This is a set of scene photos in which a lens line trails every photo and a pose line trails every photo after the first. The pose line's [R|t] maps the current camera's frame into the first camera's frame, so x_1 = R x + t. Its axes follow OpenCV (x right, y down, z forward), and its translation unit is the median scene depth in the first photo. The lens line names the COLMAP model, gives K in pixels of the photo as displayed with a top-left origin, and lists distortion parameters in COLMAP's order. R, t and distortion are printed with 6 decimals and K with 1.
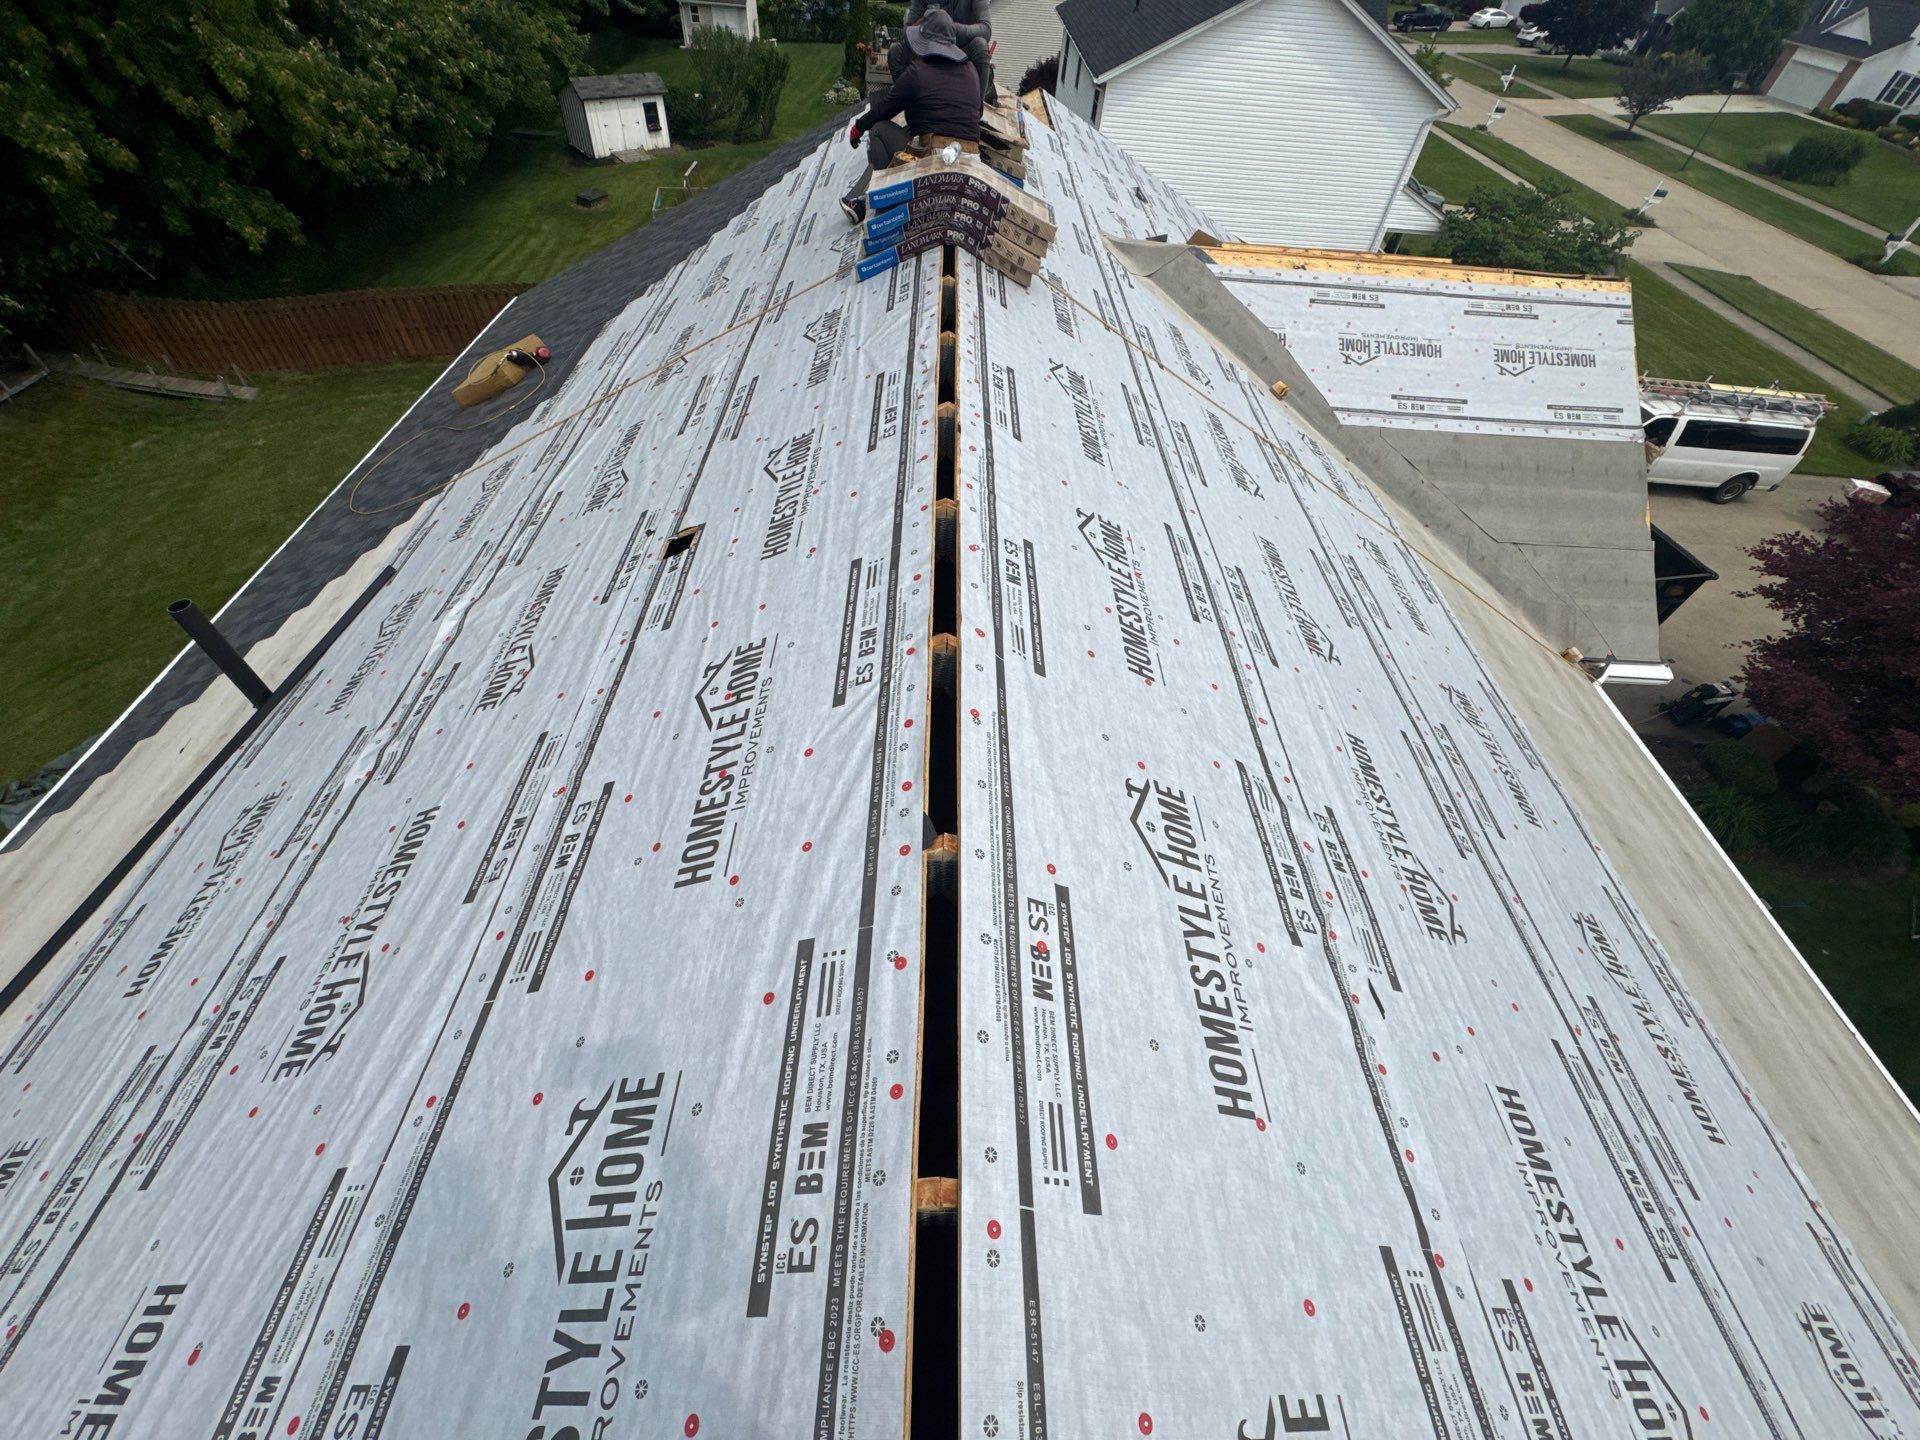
lens RADIAL K [[756.4, 0, 960.0], [0, 756.4, 720.0], [0, 0, 1]] dist [-0.001449, 0.000237]
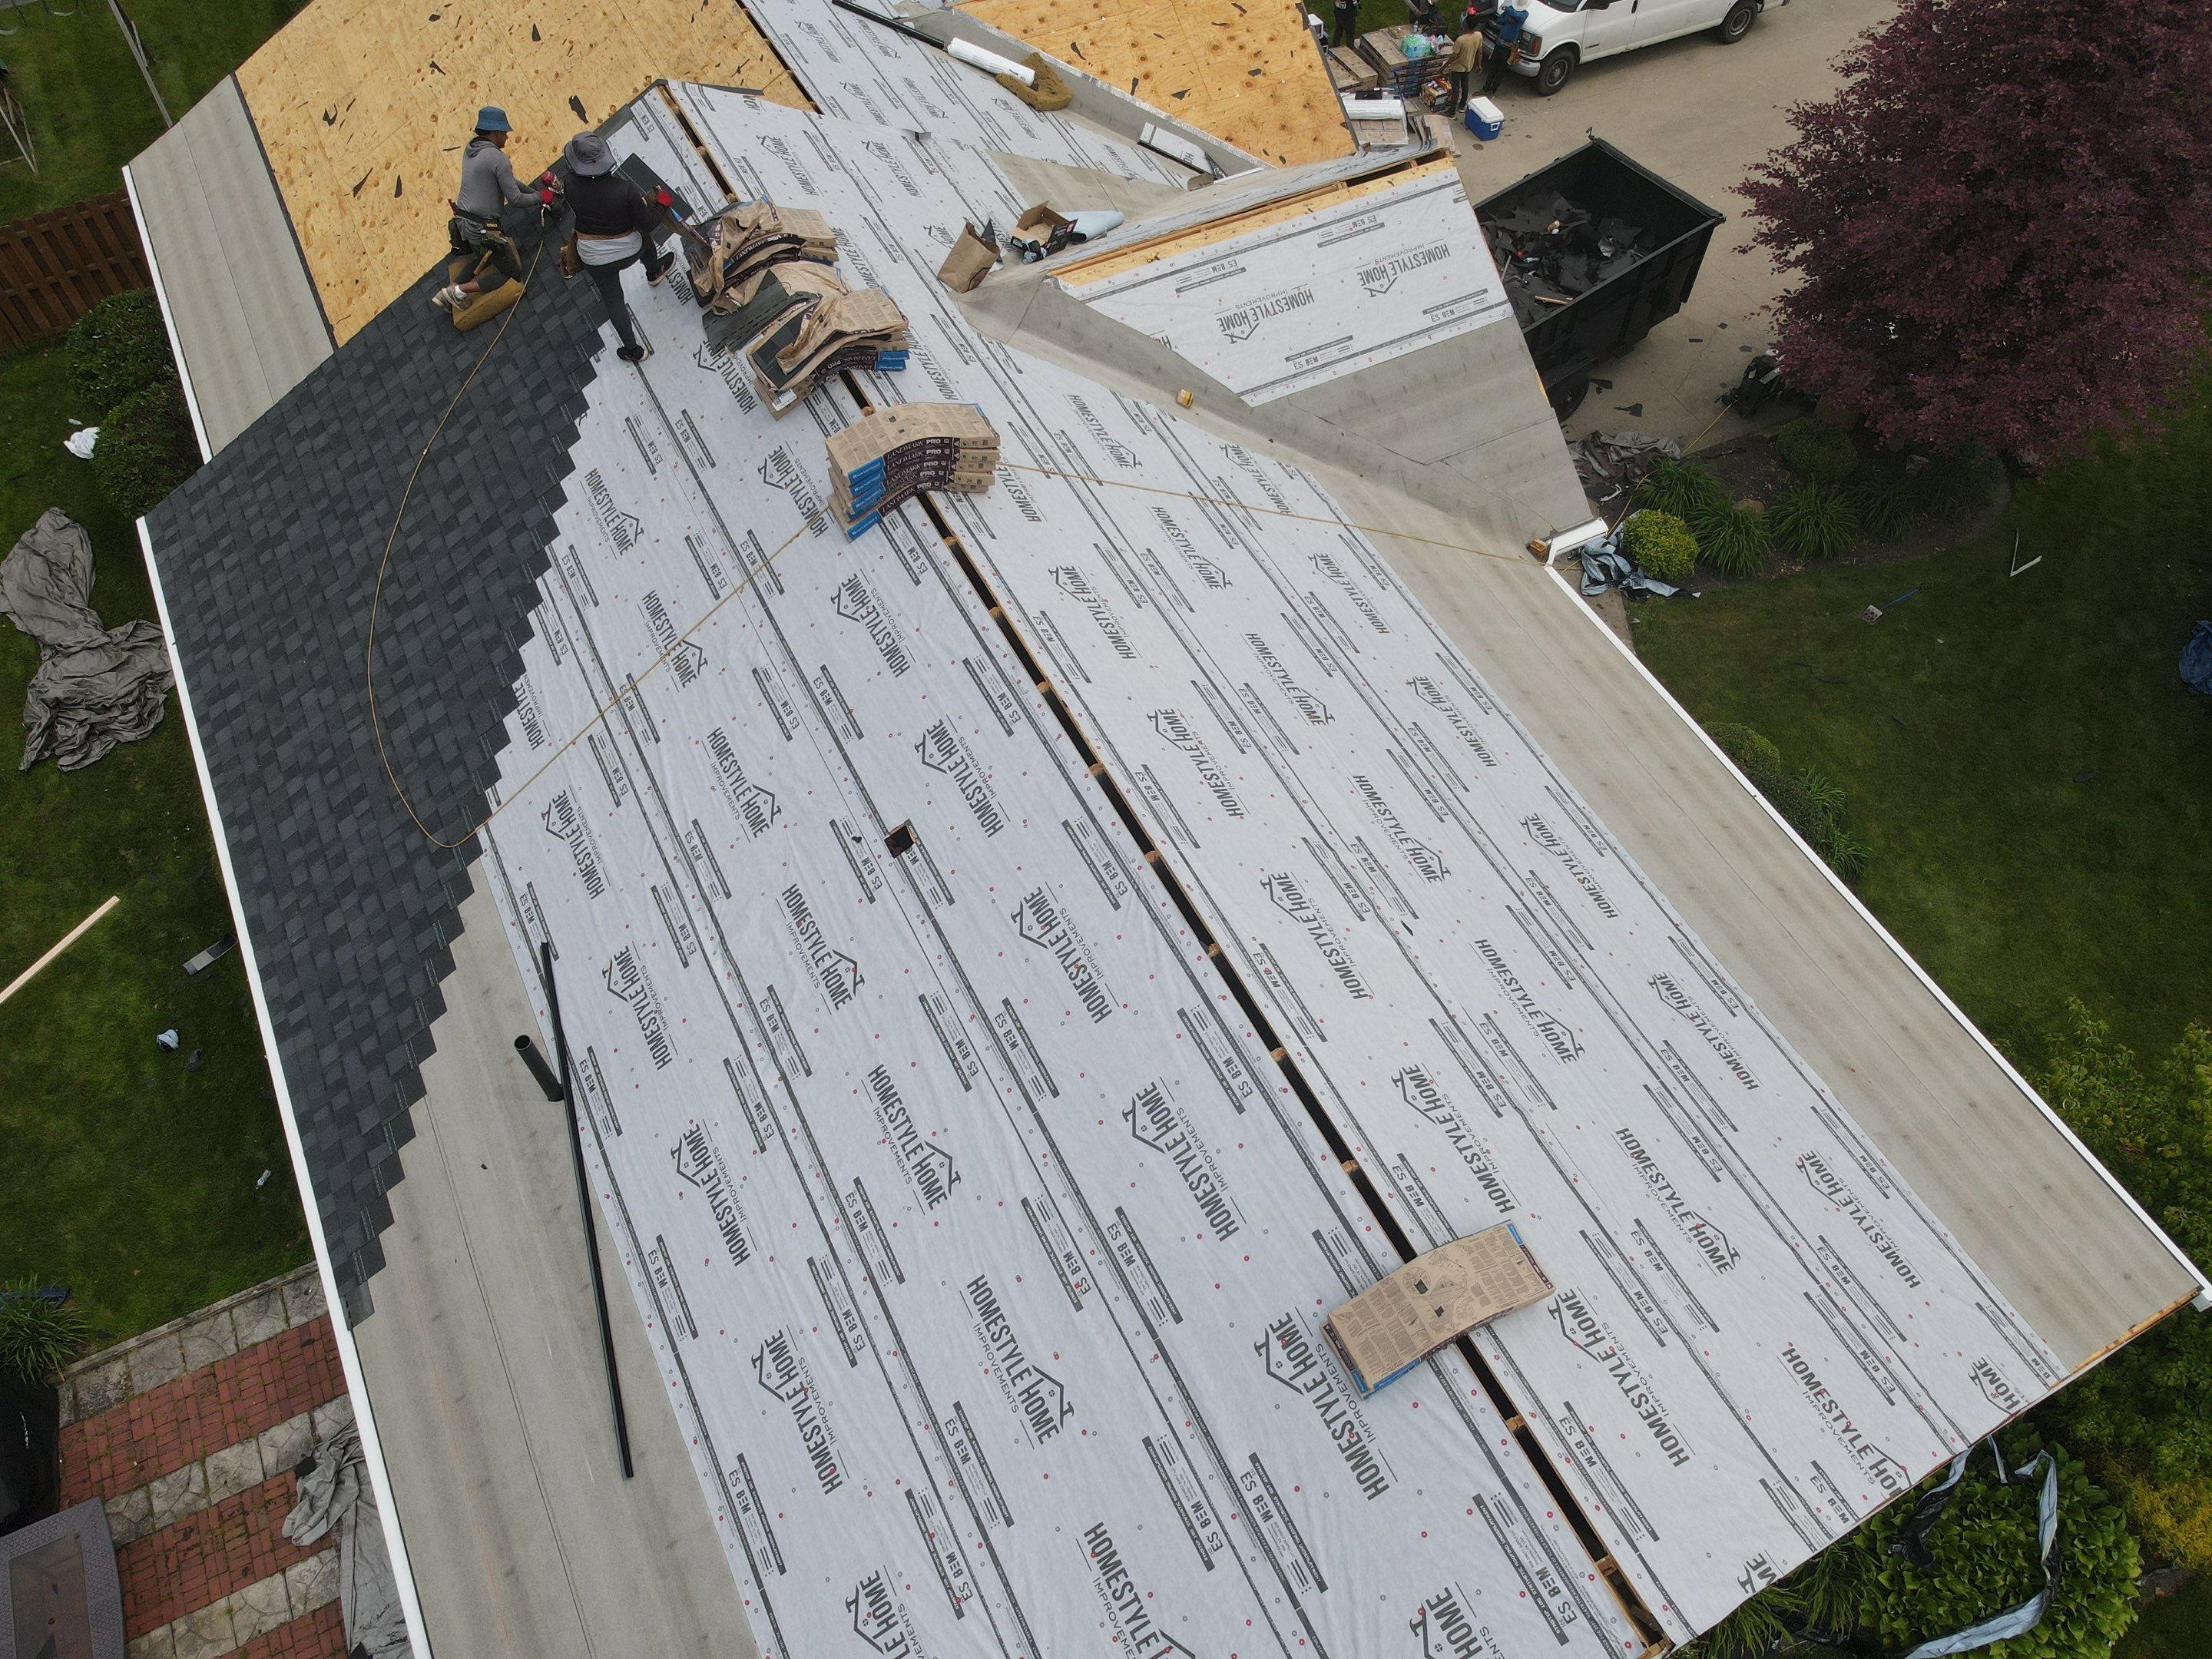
lens RADIAL K [[1520.0, 0, 1106.0], [0, 1520.0, 829.5], [0, 0, 1]] dist [0.004724, 0.008990]
pose [[0.889380, -0.408967, 0.204324, -0.488637], [0.381099, 0.910094, 0.162765, -0.461447], [-0.252520, -0.066892, 0.965277, -1.488181]]
